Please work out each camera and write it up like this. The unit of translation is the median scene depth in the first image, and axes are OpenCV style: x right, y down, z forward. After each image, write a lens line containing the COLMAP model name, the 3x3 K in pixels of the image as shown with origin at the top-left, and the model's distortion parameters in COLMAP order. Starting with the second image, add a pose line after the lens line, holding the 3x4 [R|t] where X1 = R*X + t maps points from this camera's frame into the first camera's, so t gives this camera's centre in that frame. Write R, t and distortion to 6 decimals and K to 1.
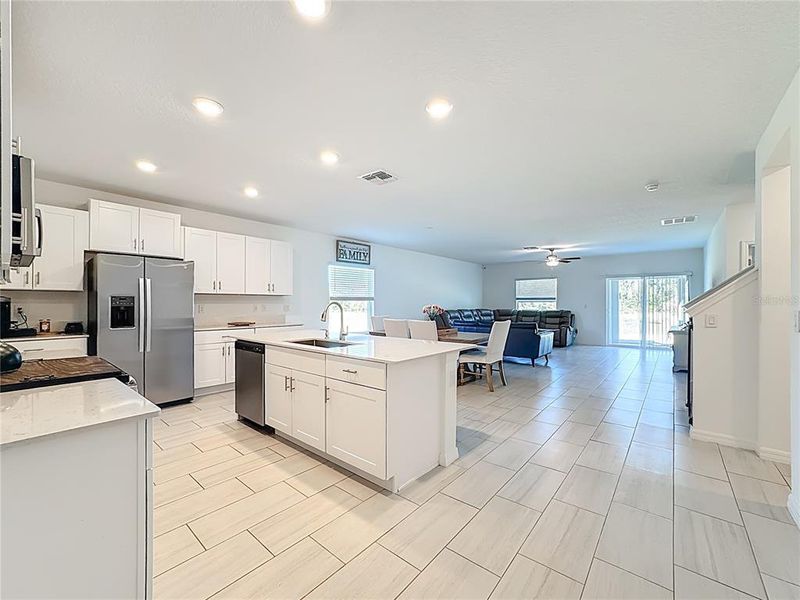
lens RADIAL K [[330.3, 0, 398.6], [0, 330.3, 302.9], [0, 0, 1]] dist [-0.024899, 0.000355]
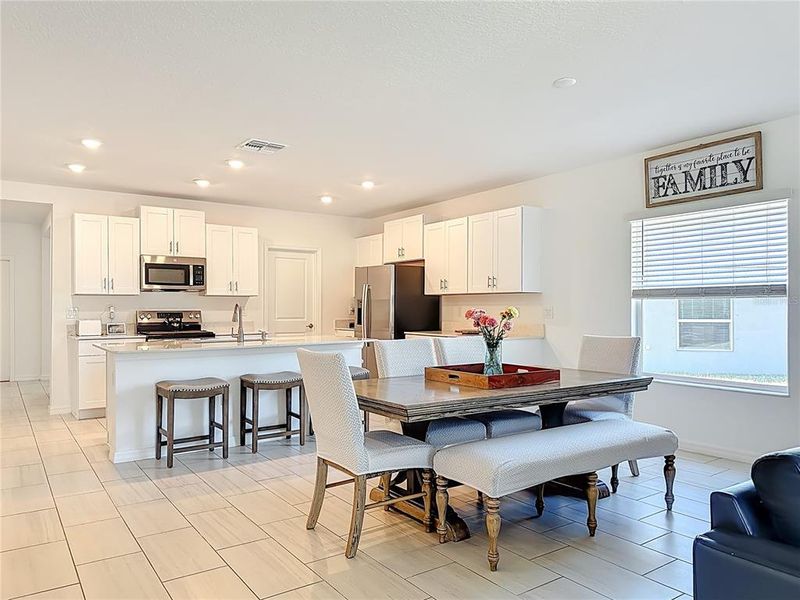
lens RADIAL K [[569.8, 0, 402.5], [0, 569.8, 310.5], [0, 0, 1]] dist [0.099569, -0.153760]
pose [[-0.249019, 0.003612, -0.968492, 0.919188], [-0.000329, 0.999993, 0.003814, 0.008631], [0.968498, 0.001268, -0.249016, 1.277339]]
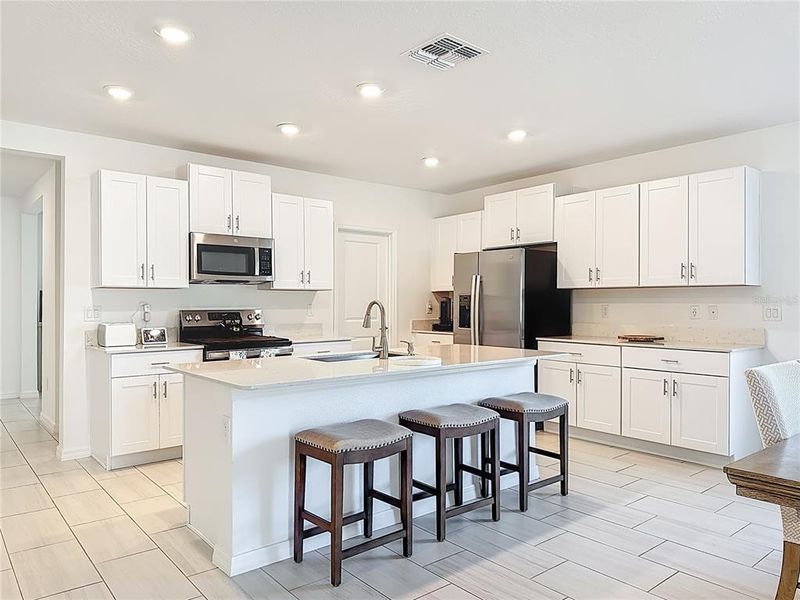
lens RADIAL K [[566.9, 0, 399.0], [0, 566.9, 304.1], [0, 0, 1]] dist [0.093832, -0.128651]
pose [[-0.178846, -0.000200, -0.983877, 0.623850], [-0.000591, 1.000000, -0.000096, 0.003944], [0.983877, 0.000564, -0.178847, 0.830346]]
